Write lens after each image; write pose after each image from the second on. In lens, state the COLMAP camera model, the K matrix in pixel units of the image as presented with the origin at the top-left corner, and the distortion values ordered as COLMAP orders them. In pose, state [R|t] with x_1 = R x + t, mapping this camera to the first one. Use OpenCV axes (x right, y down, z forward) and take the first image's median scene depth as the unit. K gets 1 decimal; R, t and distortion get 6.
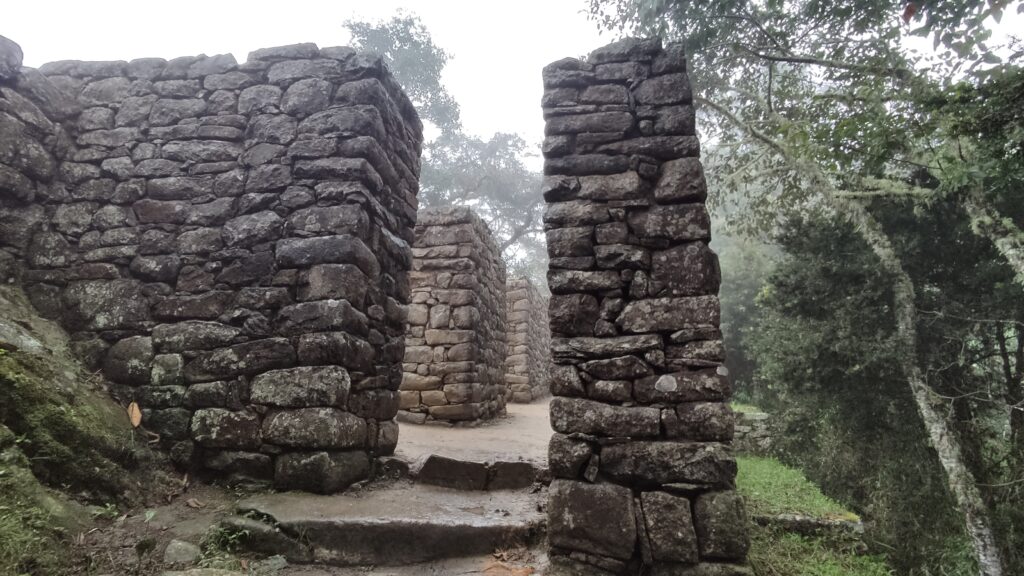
lens RADIAL K [[453.7, 0, 512.2], [0, 453.7, 284.2], [0, 0, 1]] dist [-0.012728, -0.000194]
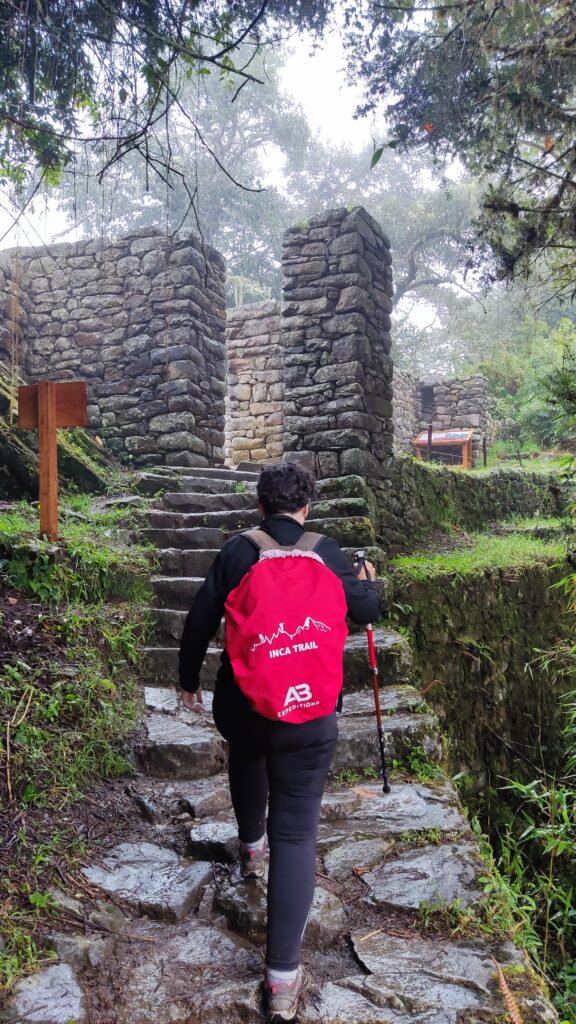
lens RADIAL K [[732.6, 0, 289.5], [0, 732.6, 512.4], [0, 0, 1]] dist [0.043023, -0.004706]
pose [[0.972473, -0.036187, -0.230188, 0.728332], [0.080645, 0.979086, 0.186781, 0.040578], [0.218615, -0.200203, 0.955053, -1.943088]]
